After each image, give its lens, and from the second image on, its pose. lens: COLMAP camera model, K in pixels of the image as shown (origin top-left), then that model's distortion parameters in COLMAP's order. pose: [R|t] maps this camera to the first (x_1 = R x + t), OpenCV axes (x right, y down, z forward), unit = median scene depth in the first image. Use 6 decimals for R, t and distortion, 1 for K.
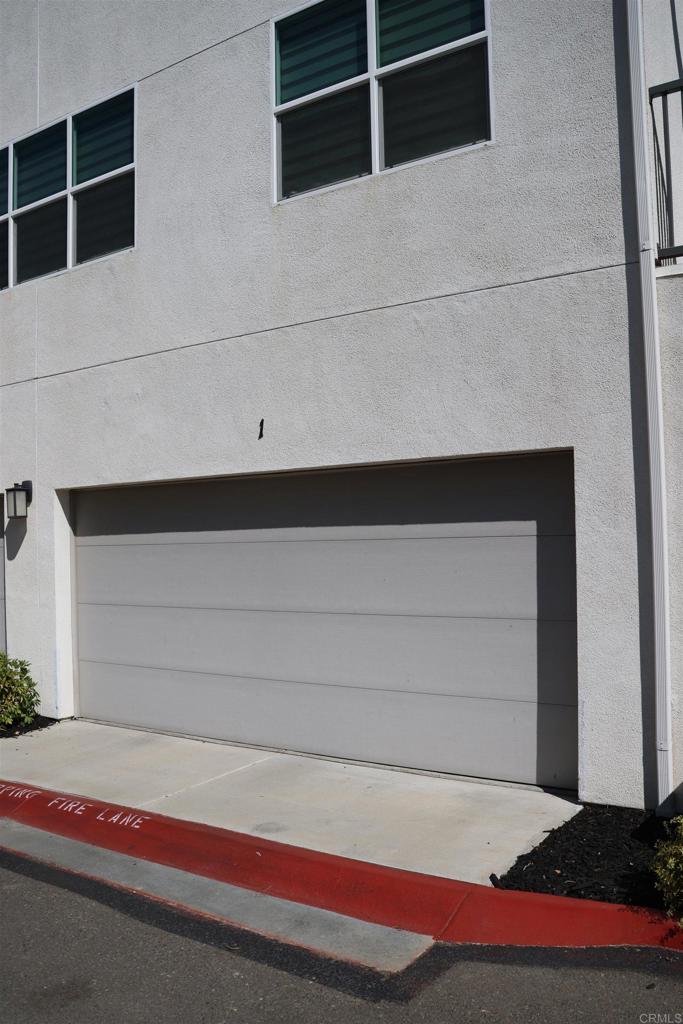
lens RADIAL K [[846.6, 0, 362.3], [0, 846.6, 521.2], [0, 0, 1]] dist [-0.158756, 0.141167]
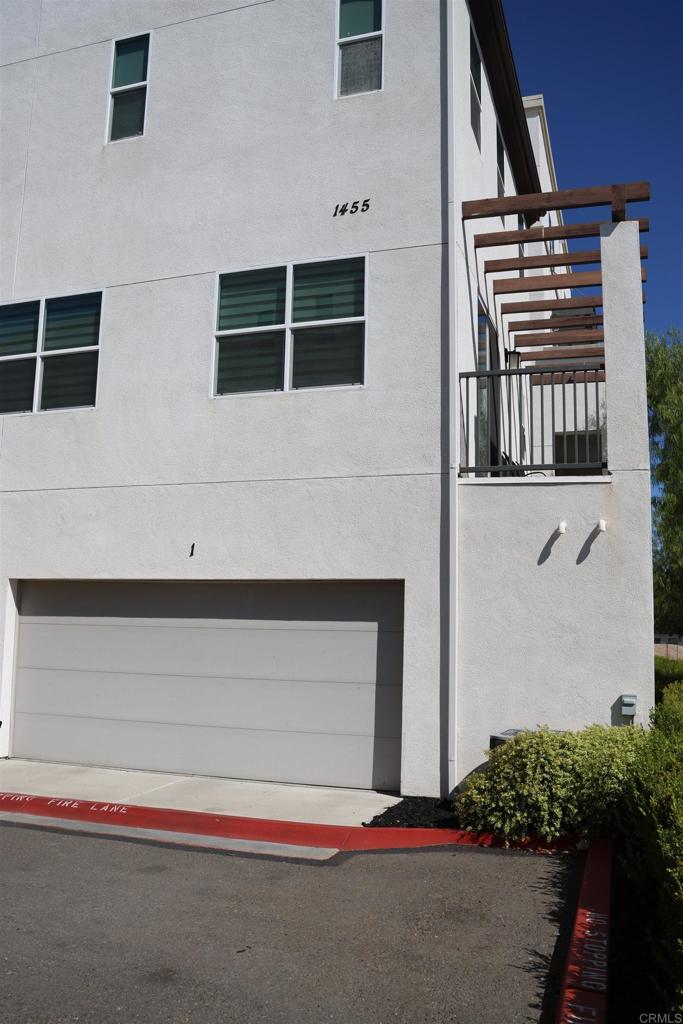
lens RADIAL K [[909.9, 0, 341.5], [0, 909.9, 512.0], [0, 0, 1]] dist [-0.160421, 0.141254]
pose [[0.963134, 0.075820, 0.258116, -0.312687], [-0.046461, 0.991925, -0.118006, -0.001382], [-0.264979, 0.101664, 0.958880, -0.645984]]
